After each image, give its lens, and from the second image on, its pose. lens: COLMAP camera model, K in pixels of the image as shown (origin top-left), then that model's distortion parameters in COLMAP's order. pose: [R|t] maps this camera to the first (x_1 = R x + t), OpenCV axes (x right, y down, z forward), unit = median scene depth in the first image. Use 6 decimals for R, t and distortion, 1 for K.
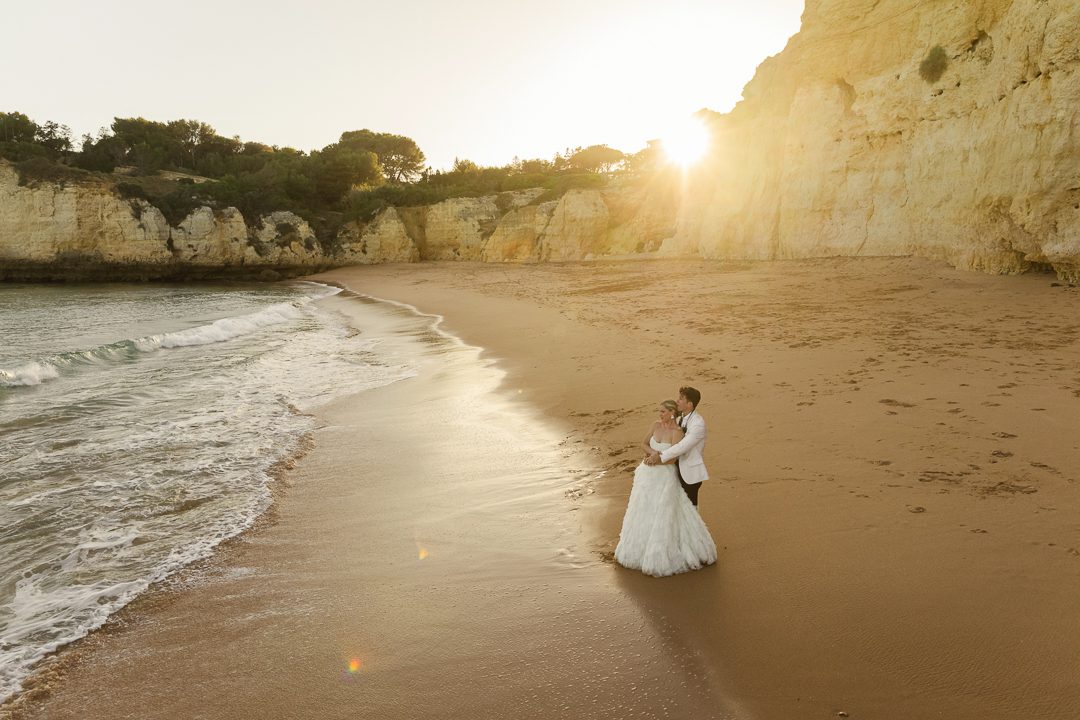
lens RADIAL K [[1618.9, 0, 537.3], [0, 1618.9, 336.1], [0, 0, 1]] dist [0.028569, 0.006233]
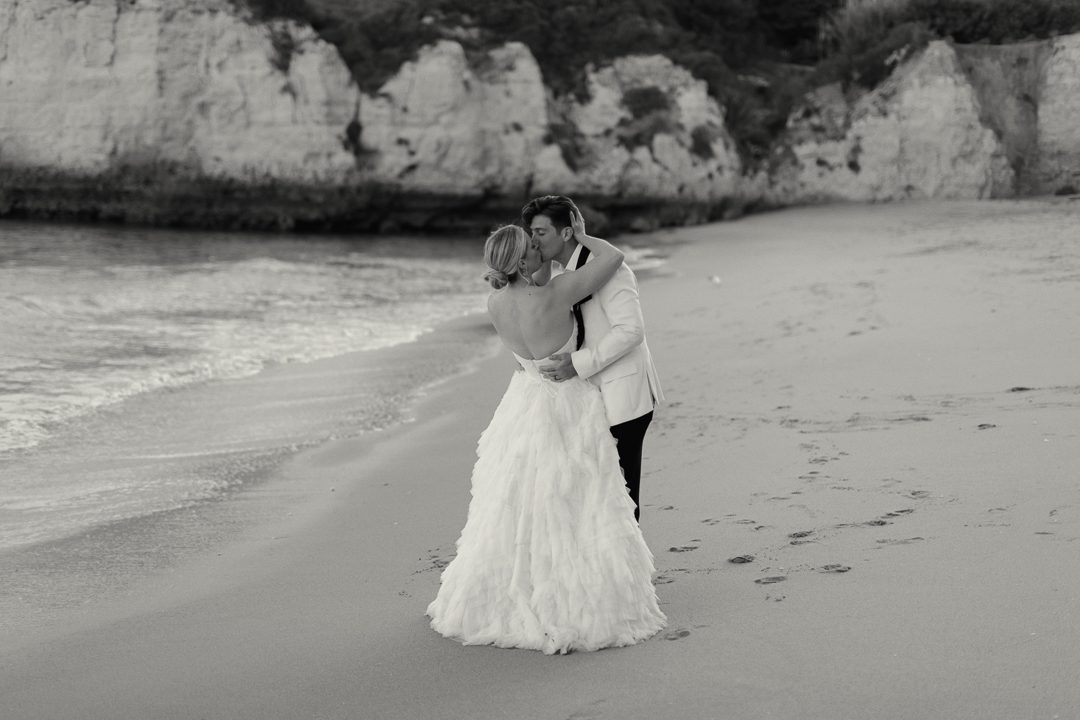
lens RADIAL K [[1618.9, 0, 537.3], [0, 1618.9, 336.1], [0, 0, 1]] dist [0.028569, 0.006233]
pose [[0.900670, 0.058386, -0.430564, -0.013383], [-0.055081, 0.998279, 0.020150, -0.018257], [0.430999, 0.005567, 0.902335, 0.657461]]
